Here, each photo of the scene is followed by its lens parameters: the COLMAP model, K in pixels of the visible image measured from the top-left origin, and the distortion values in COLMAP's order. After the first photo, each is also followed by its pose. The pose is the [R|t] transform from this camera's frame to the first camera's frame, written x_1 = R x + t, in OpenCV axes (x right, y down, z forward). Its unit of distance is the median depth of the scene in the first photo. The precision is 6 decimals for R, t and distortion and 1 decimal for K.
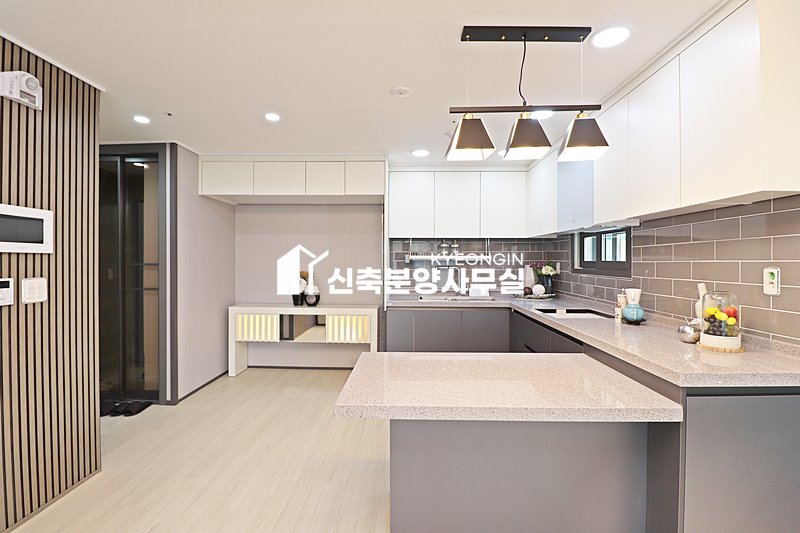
lens RADIAL K [[368.8, 0, 398.1], [0, 368.8, 262.7], [0, 0, 1]] dist [-0.003413, -0.012488]
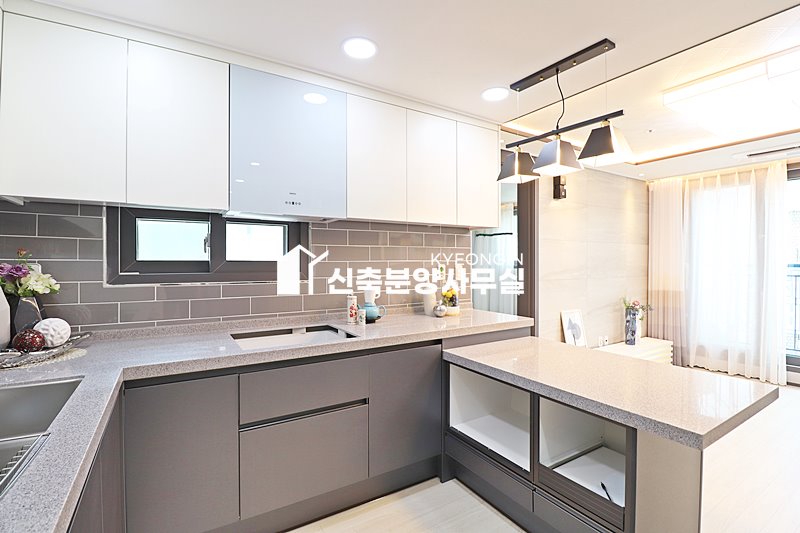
lens RADIAL K [[376.4, 0, 399.7], [0, 376.4, 262.4], [0, 0, 1]] dist [-0.012047, -0.000934]
pose [[-0.554878, 0.000802, 0.831931, -0.182384], [0.004043, 0.999990, 0.001733, -0.001296], [-0.831922, 0.004325, -0.554876, 1.023223]]
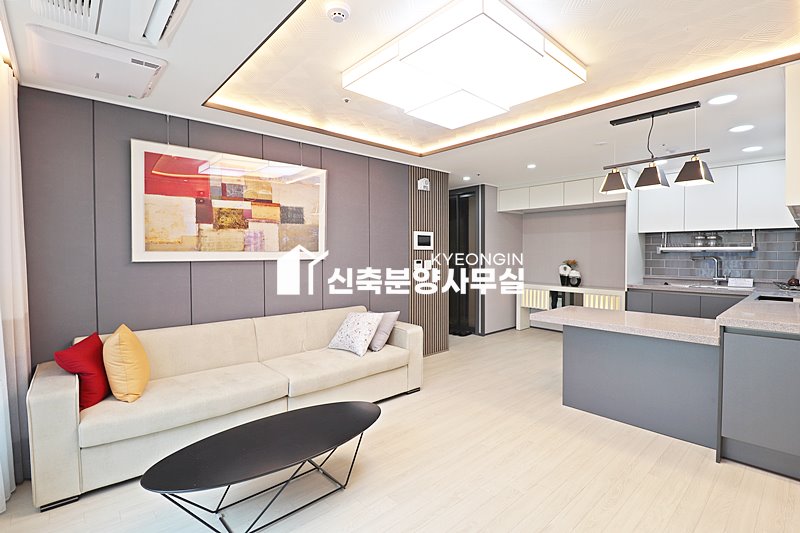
lens RADIAL K [[376.4, 0, 399.7], [0, 376.4, 262.4], [0, 0, 1]] dist [-0.012047, -0.000934]
pose [[0.691087, 0.012911, -0.722657, 0.379246], [0.001075, 0.999821, 0.018891, 0.005275], [0.722771, -0.013832, 0.690949, -0.481748]]
